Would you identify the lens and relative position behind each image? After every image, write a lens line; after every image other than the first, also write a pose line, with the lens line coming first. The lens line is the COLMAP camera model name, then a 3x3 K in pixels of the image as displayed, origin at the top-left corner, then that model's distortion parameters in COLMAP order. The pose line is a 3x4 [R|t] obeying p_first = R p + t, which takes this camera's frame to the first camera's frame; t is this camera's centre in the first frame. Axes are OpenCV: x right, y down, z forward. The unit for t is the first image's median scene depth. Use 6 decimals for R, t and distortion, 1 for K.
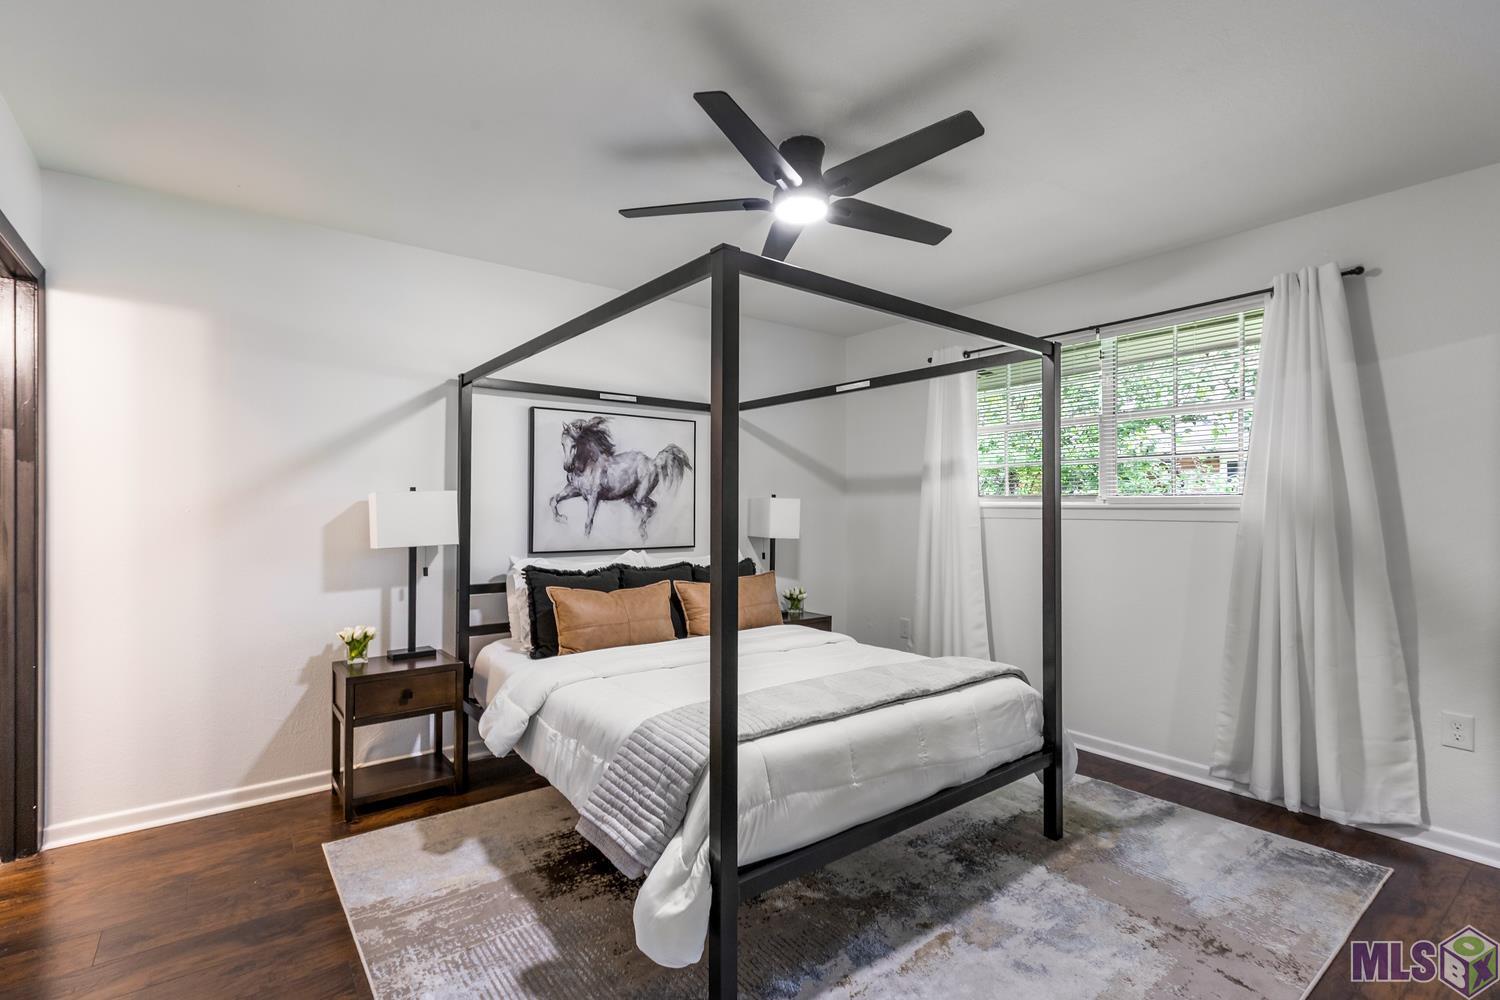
lens RADIAL K [[701.0, 0, 751.6], [0, 701.0, 494.4], [0, 0, 1]] dist [-0.002239, -0.000109]
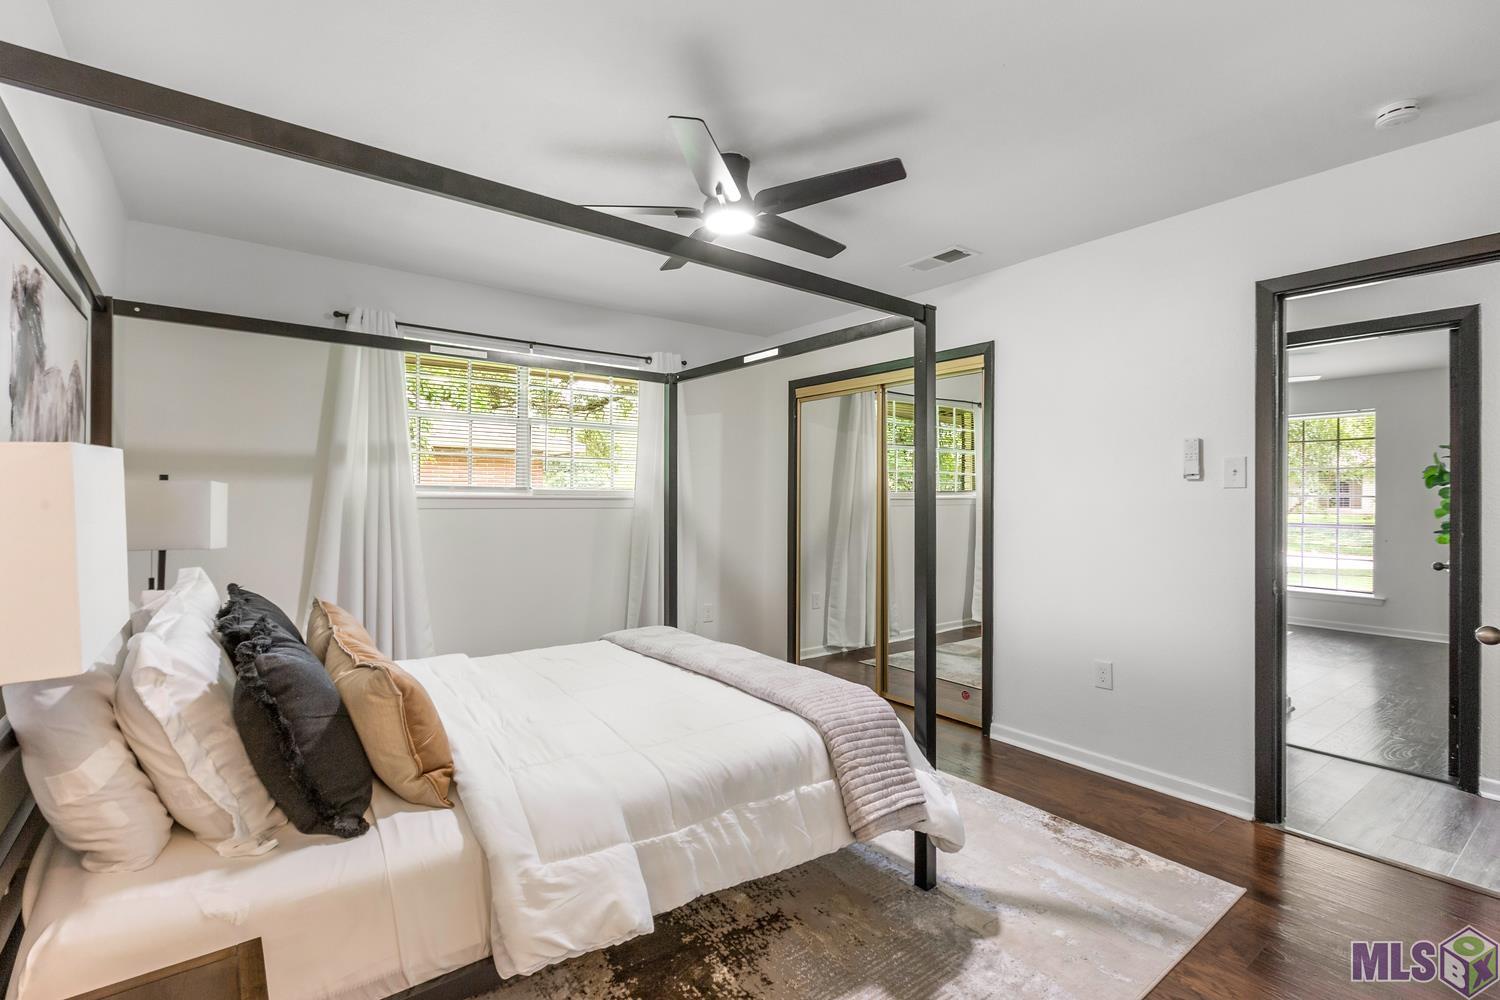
lens RADIAL K [[701.0, 0, 751.0], [0, 701.0, 495.0], [0, 0, 1]] dist [-0.002239, -0.000109]
pose [[0.013270, -0.002889, 0.999908, -1.018448], [-0.007731, 0.999966, 0.002991, 0.004128], [-0.999882, -0.007770, 0.013248, 0.972401]]
